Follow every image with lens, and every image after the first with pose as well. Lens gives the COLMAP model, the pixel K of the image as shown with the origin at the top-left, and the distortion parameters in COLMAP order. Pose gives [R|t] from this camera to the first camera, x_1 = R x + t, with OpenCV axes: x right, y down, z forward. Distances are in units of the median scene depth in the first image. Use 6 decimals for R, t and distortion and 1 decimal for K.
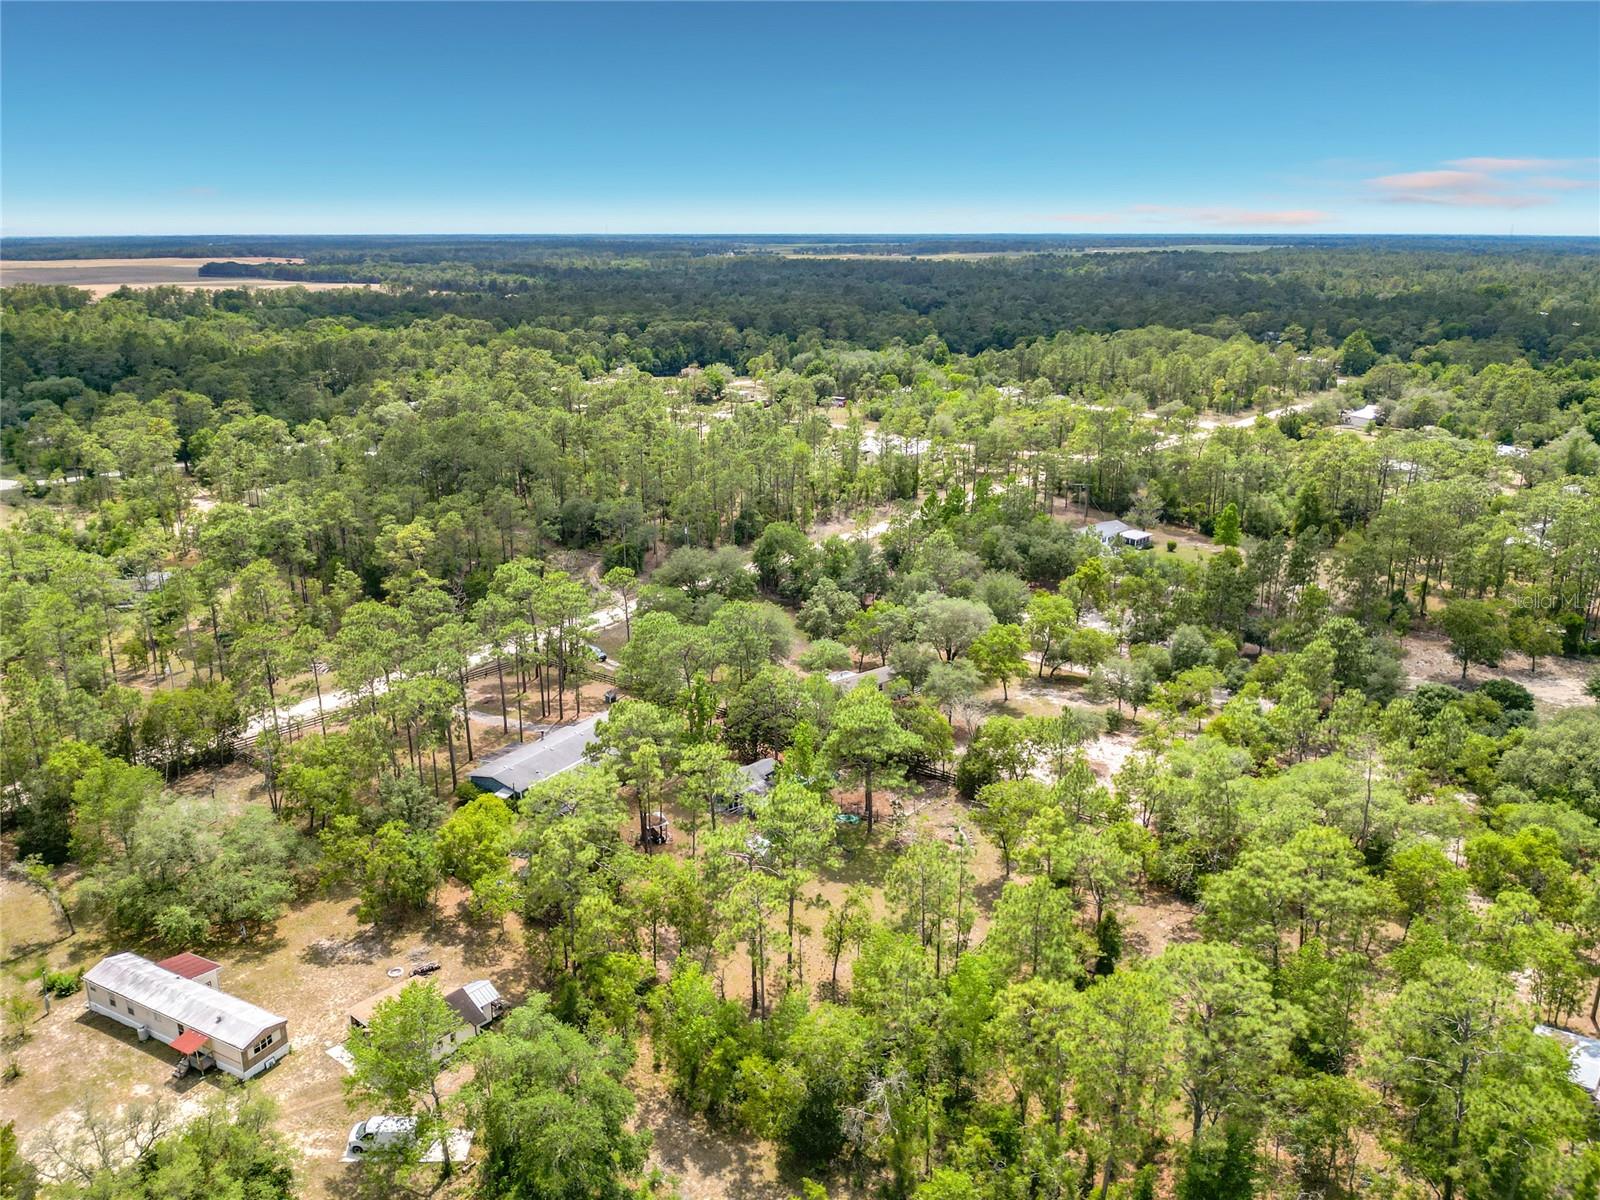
lens RADIAL K [[1161.9, 0, 800.0], [0, 1161.9, 600.0], [0, 0, 1]] dist [0.073719, -0.090244]
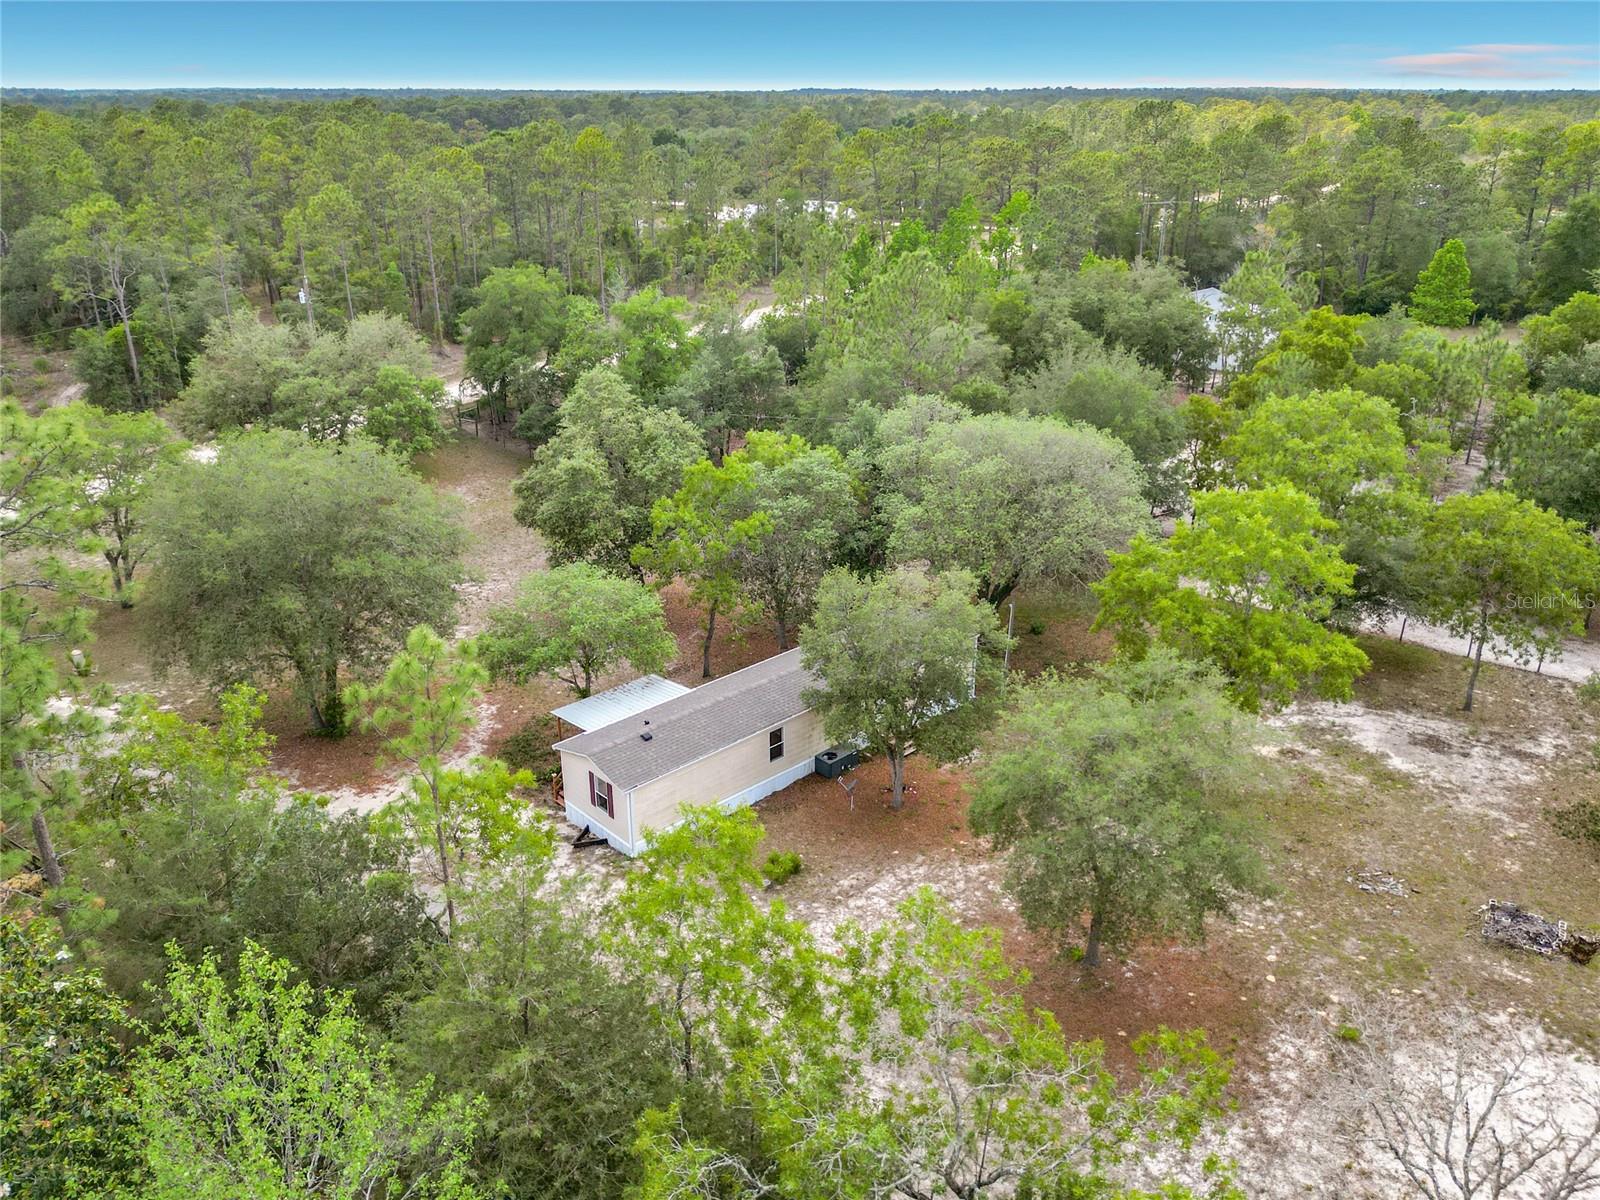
lens RADIAL K [[1250.3, 0, 800.0], [0, 1250.3, 600.0], [0, 0, 1]] dist [0.013302, 0.003789]
pose [[0.995125, -0.037063, 0.091395, 0.045361], [0.027875, 0.994613, 0.099835, 0.012710], [-0.094603, -0.096800, 0.990798, 0.652586]]
